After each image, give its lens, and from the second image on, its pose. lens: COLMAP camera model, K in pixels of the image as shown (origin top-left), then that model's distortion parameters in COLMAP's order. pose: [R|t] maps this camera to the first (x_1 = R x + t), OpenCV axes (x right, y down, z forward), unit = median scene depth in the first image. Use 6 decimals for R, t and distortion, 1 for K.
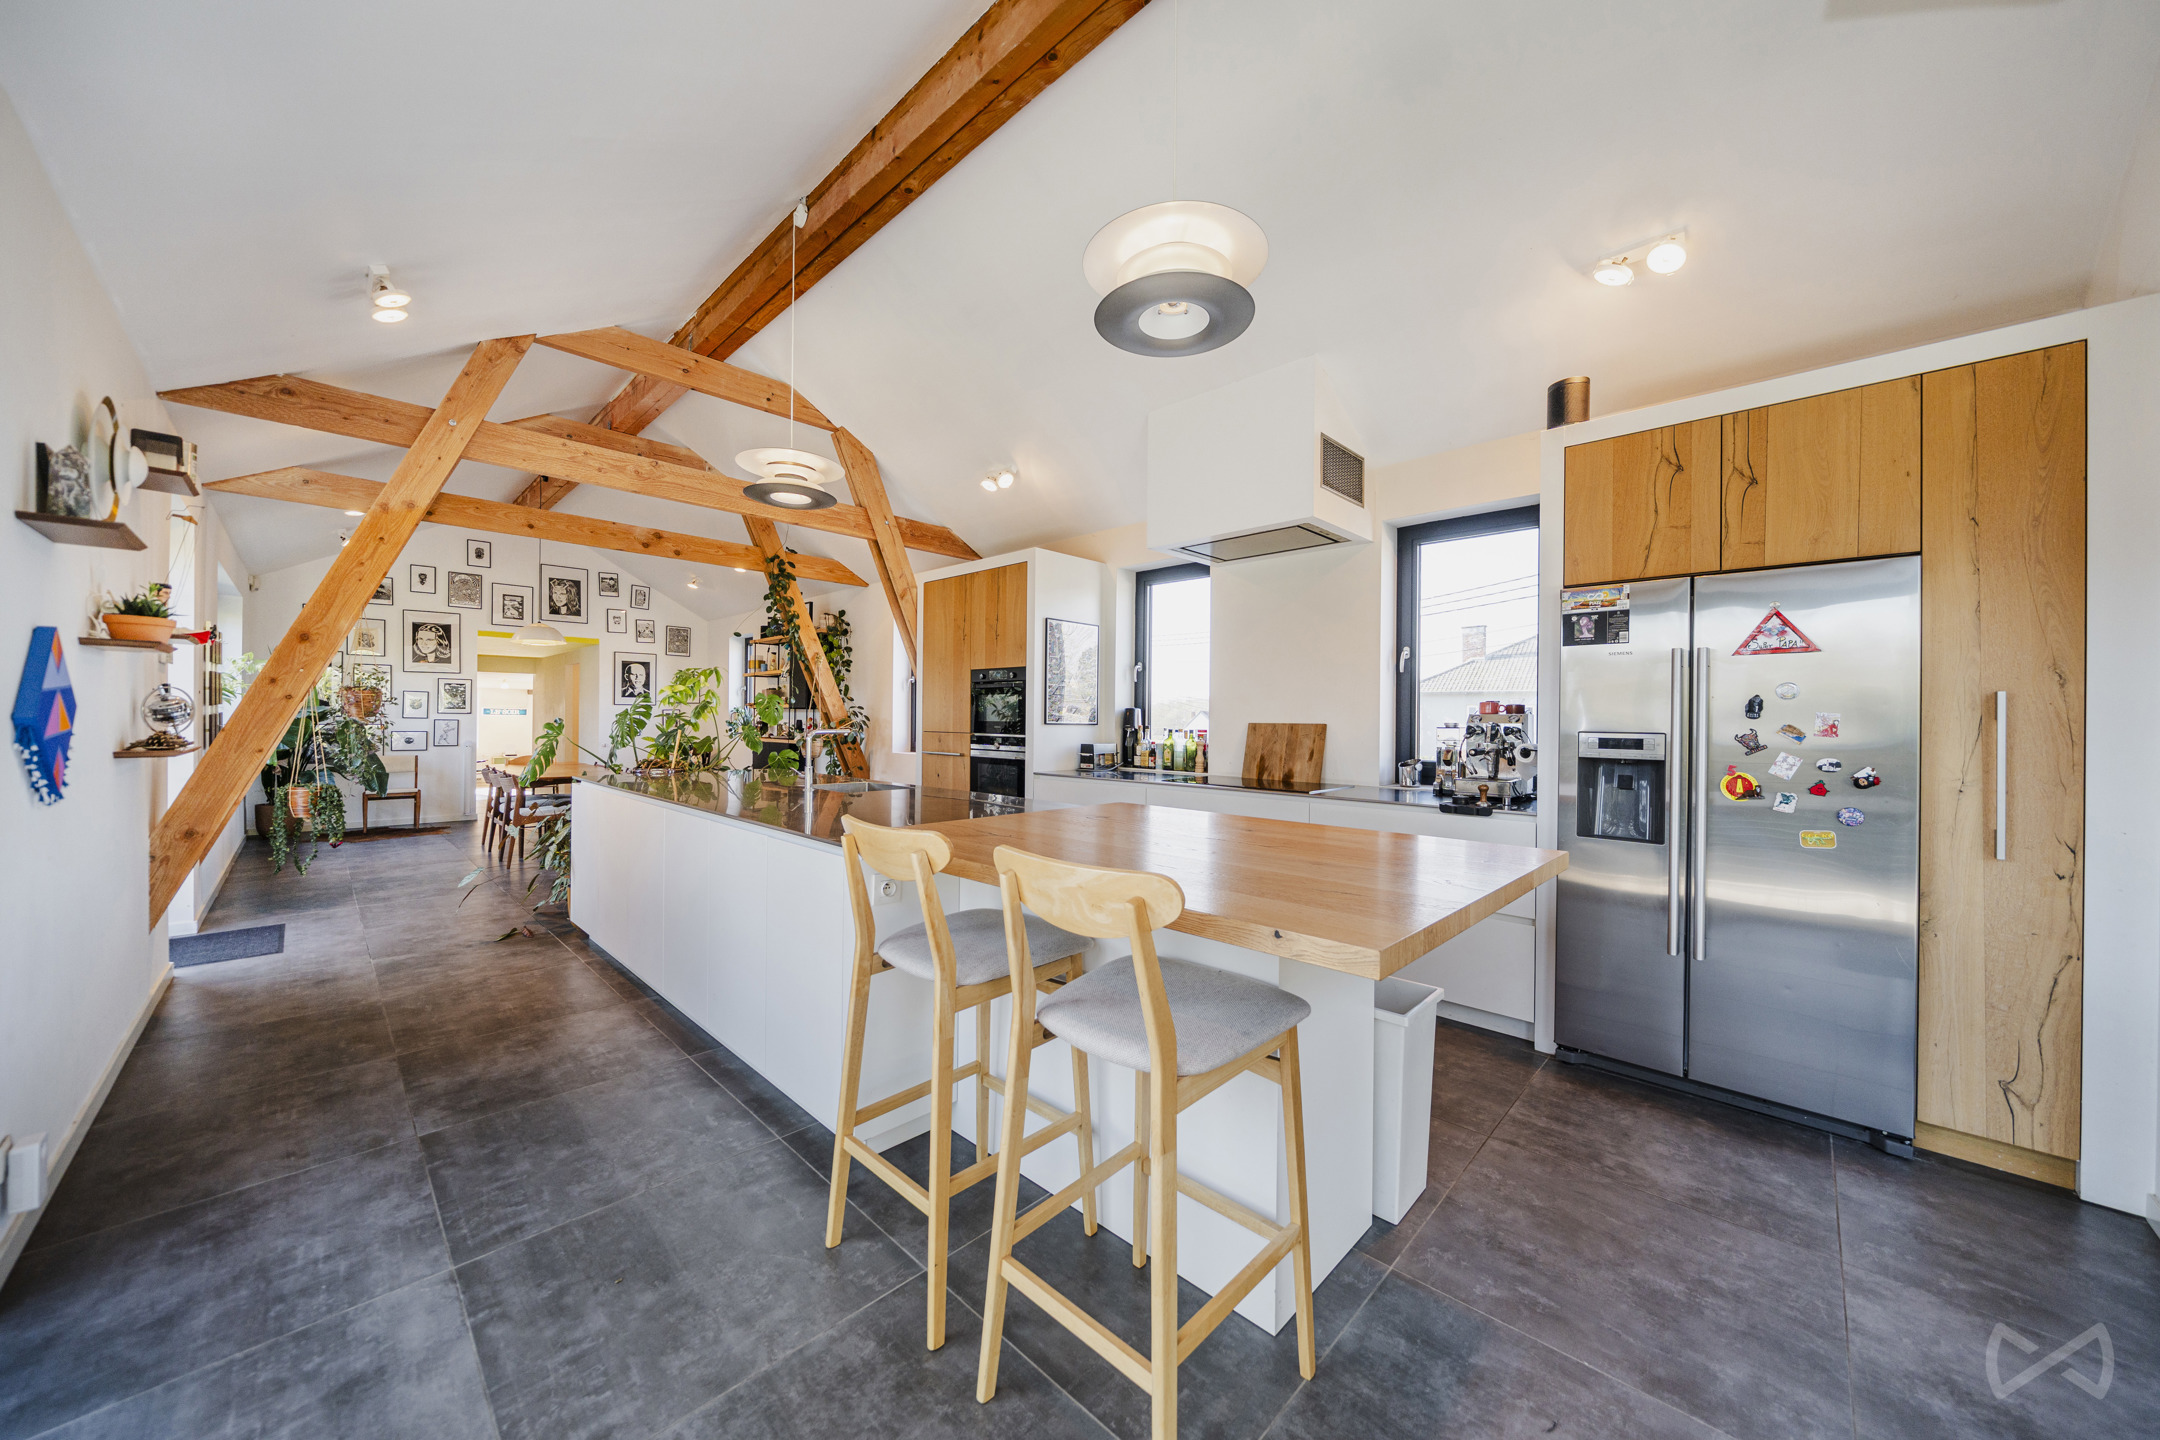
lens RADIAL K [[740.3, 0, 1076.6], [0, 740.3, 719.6], [0, 0, 1]] dist [-0.002784, -0.000026]
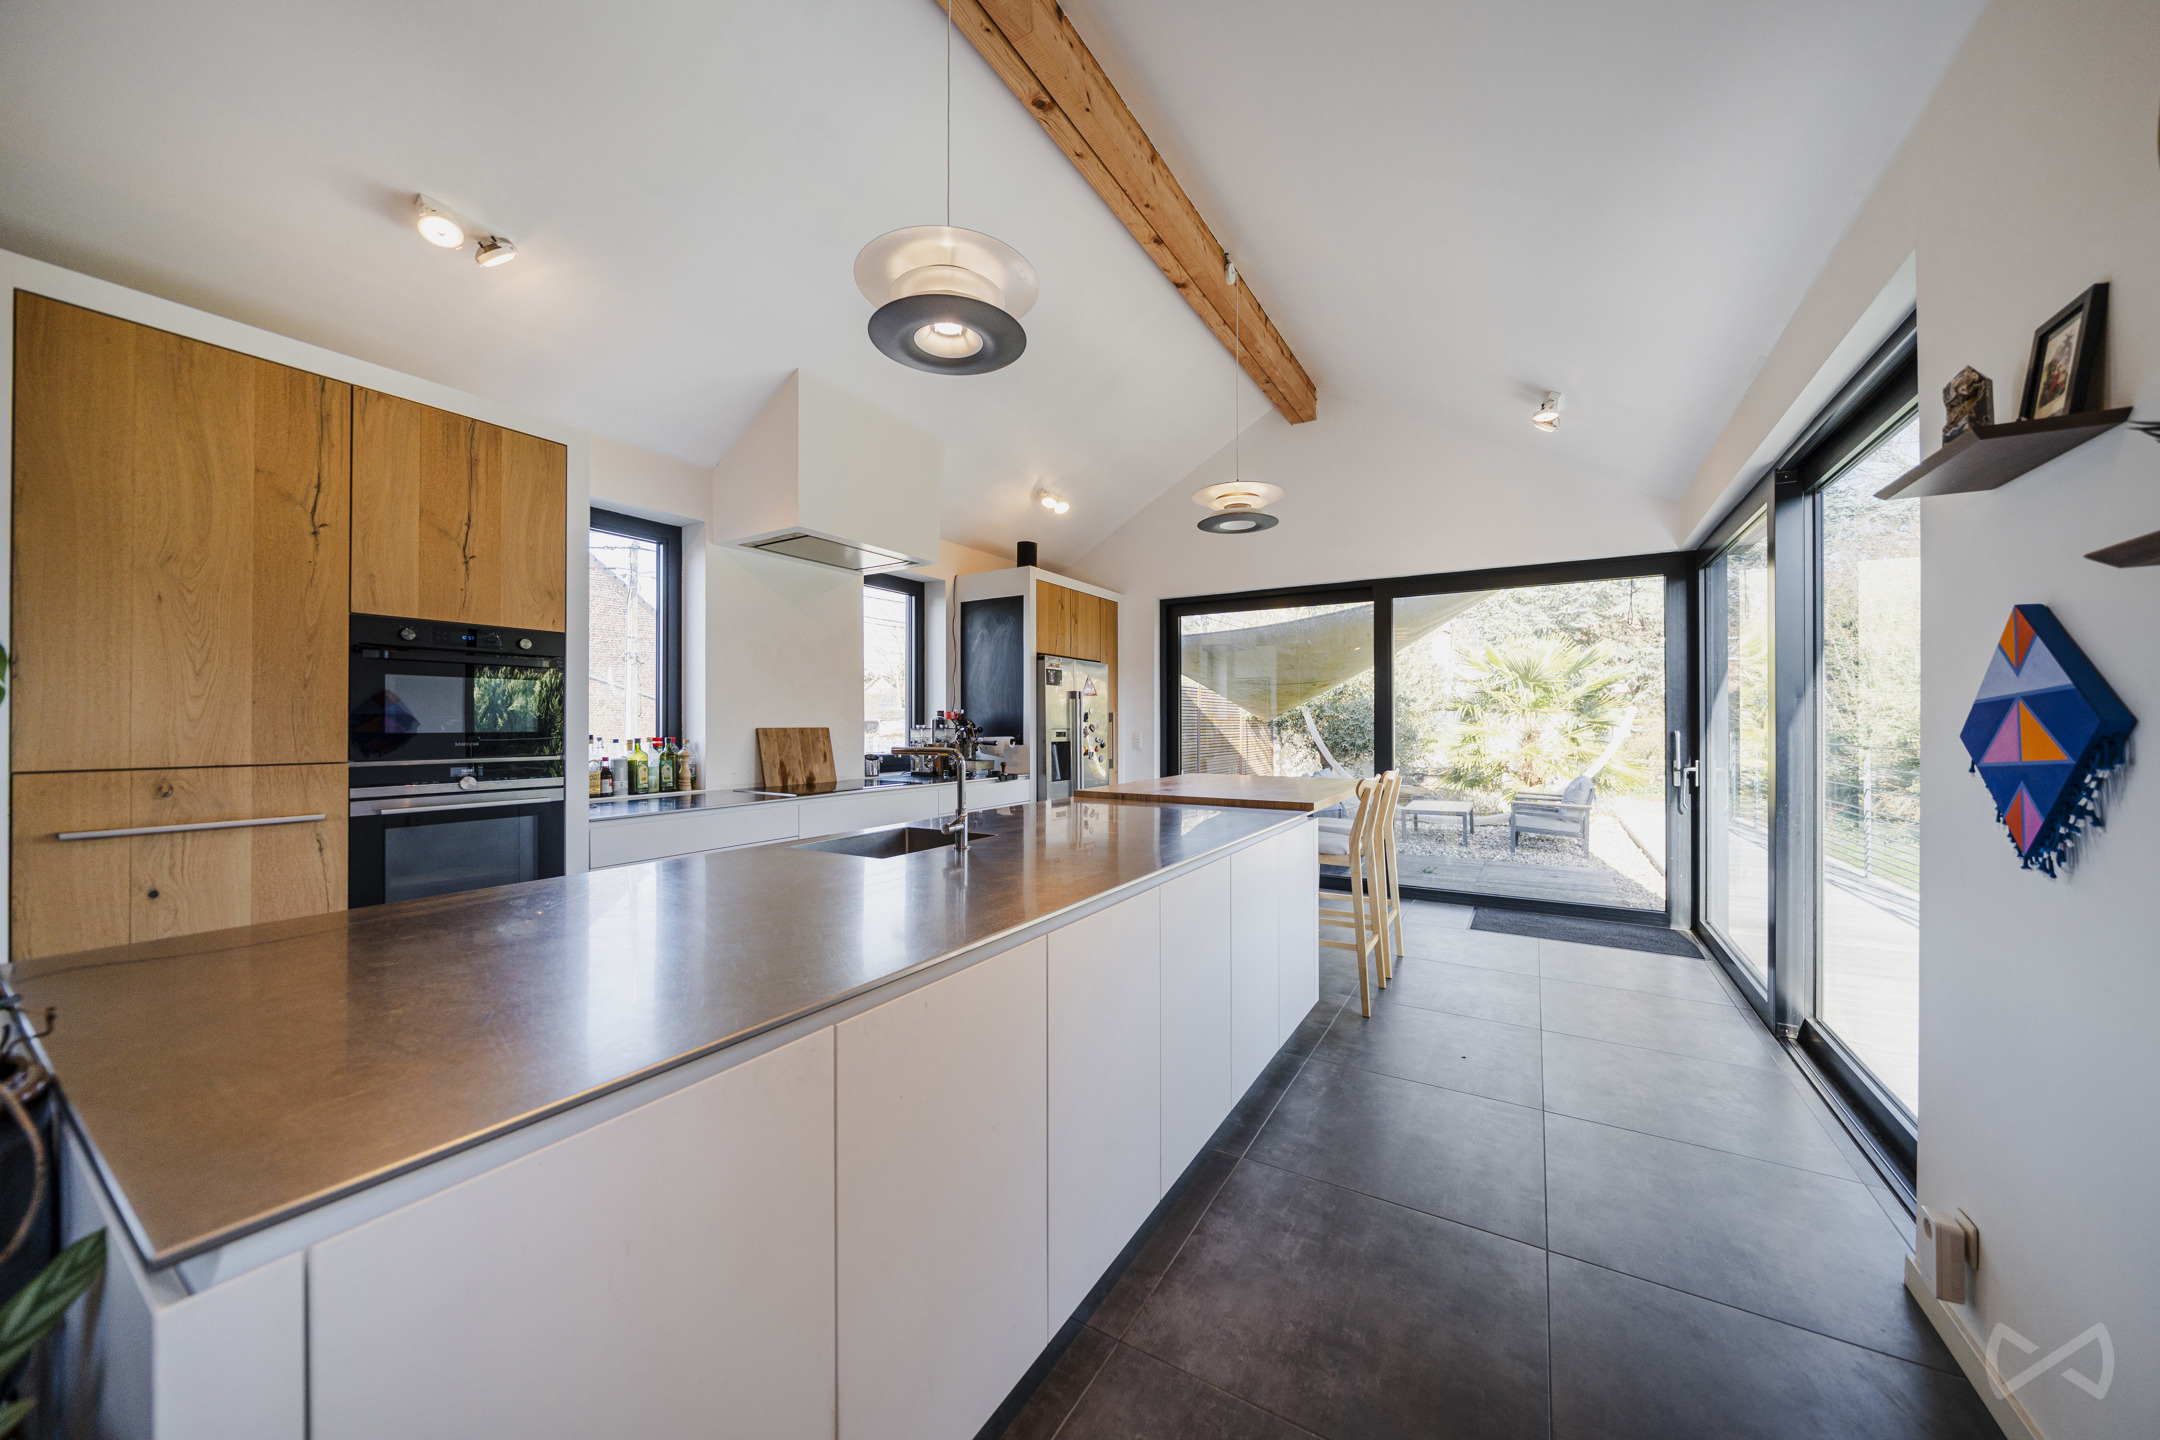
lens RADIAL K [[740.3, 0, 1078.0], [0, 740.3, 718.8], [0, 0, 1]] dist [-0.002784, -0.000026]
pose [[-0.206213, -0.001918, 0.978505, -1.112868], [-0.000626, 0.999998, 0.001828, -0.013062], [-0.978507, -0.000236, -0.206214, 1.177285]]
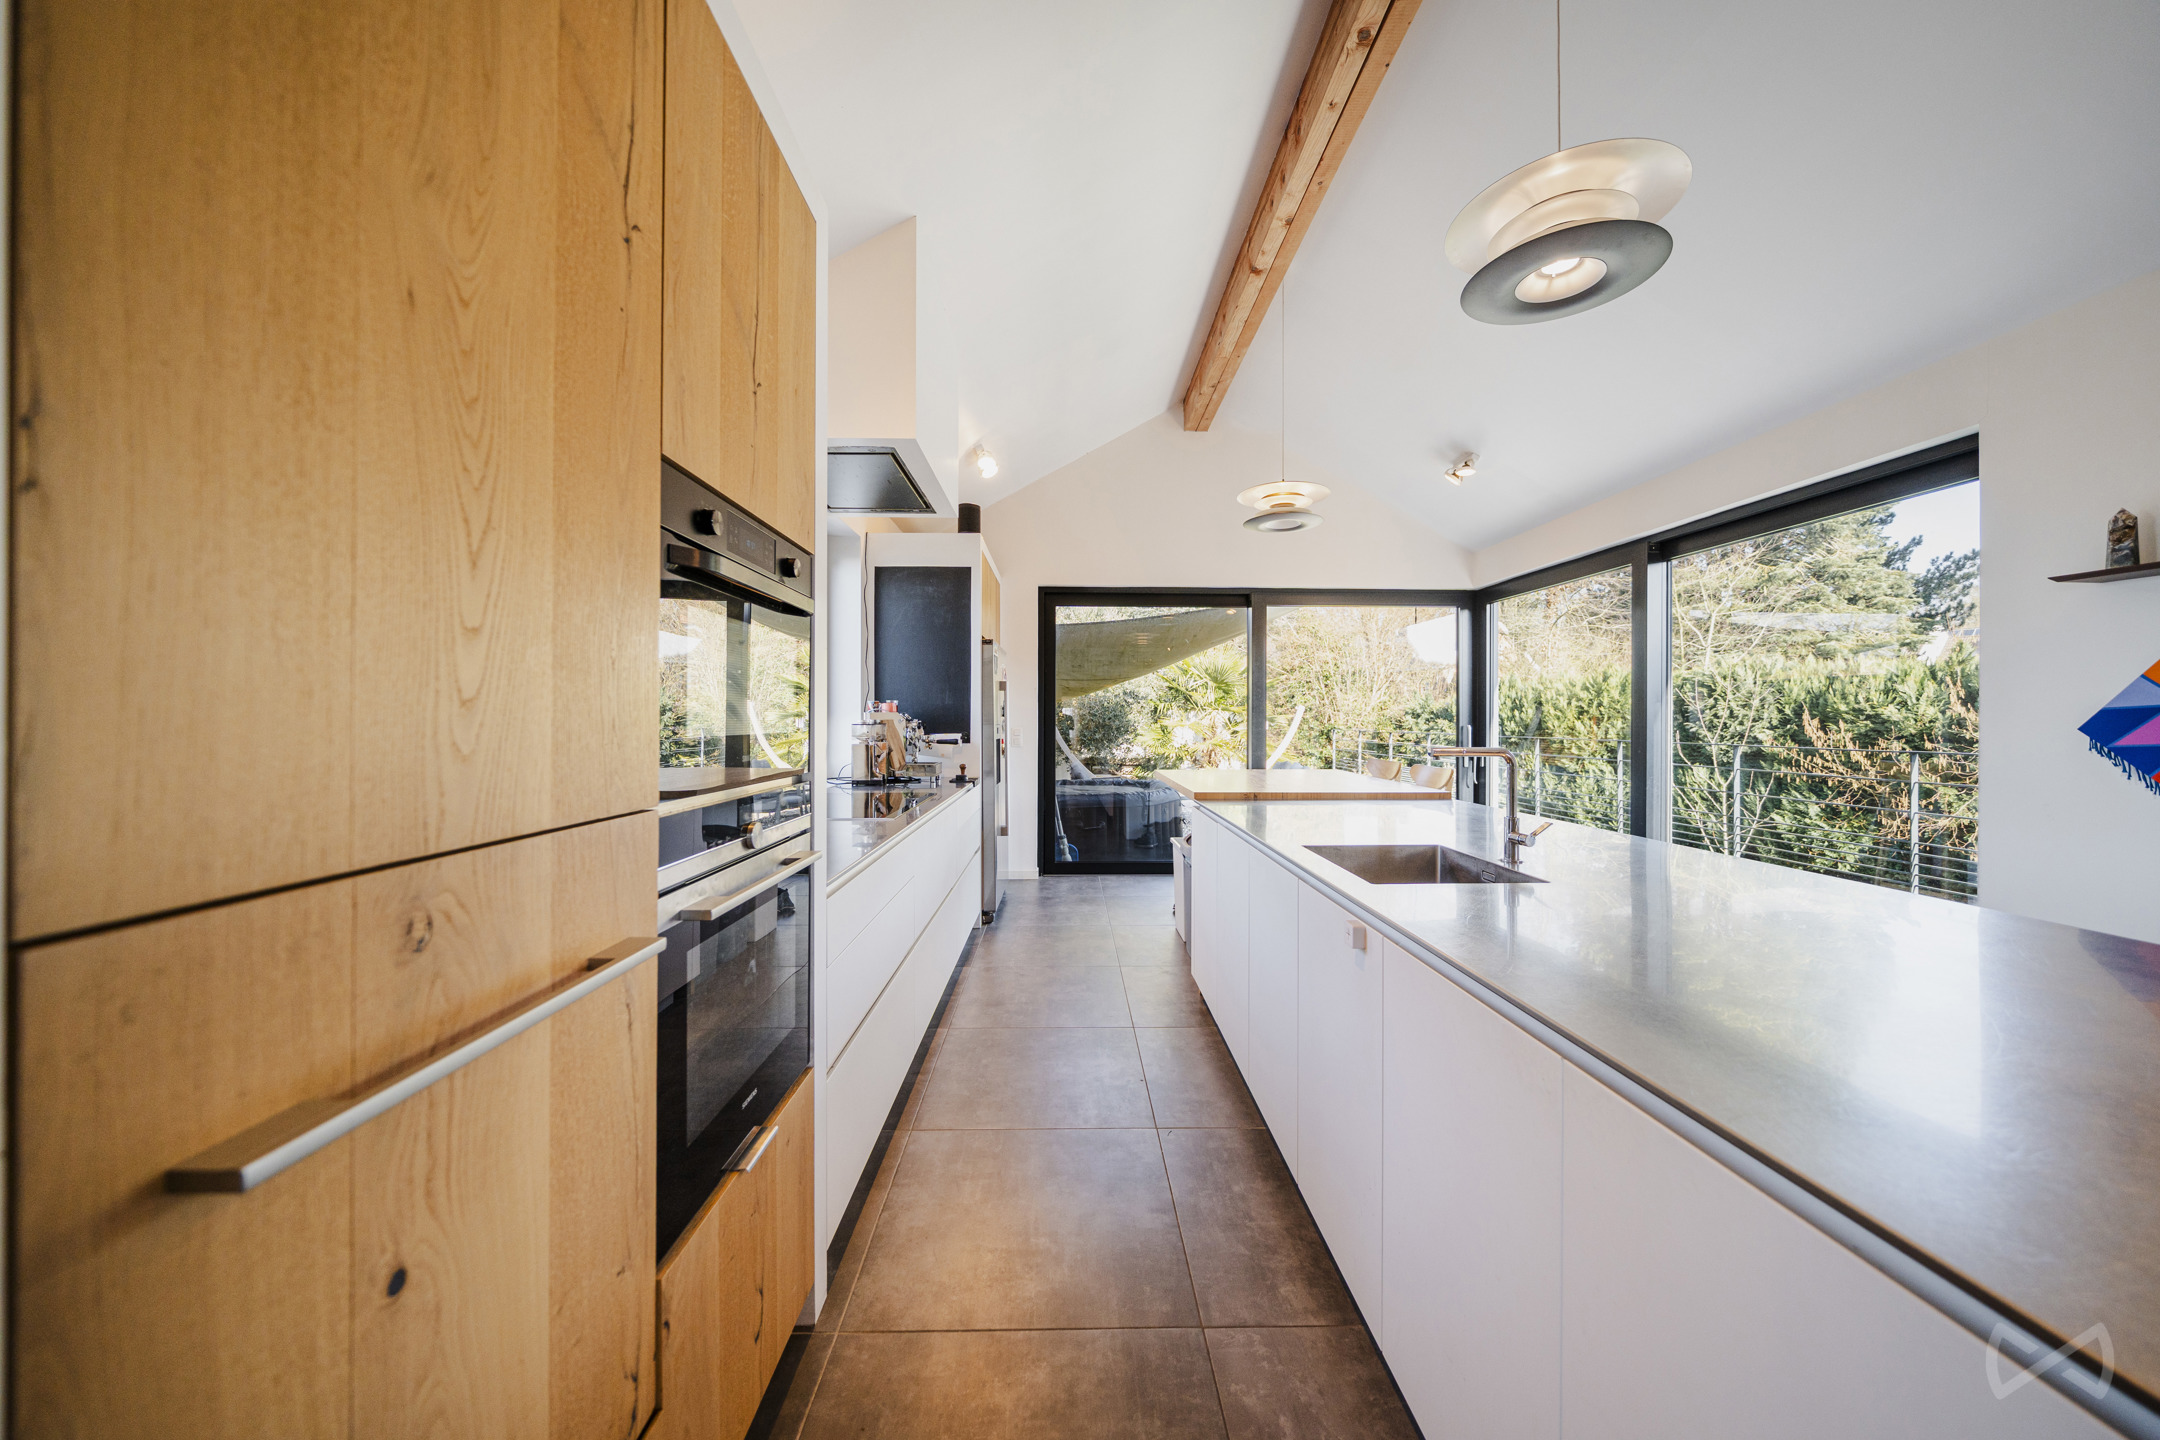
lens RADIAL K [[740.3, 0, 1078.1], [0, 740.3, 718.5], [0, 0, 1]] dist [-0.002784, -0.000026]
pose [[-0.704459, -0.008662, 0.709692, -0.593596], [-0.005873, 0.999962, 0.006376, -0.008729], [-0.709720, 0.000324, -0.704483, 1.825395]]
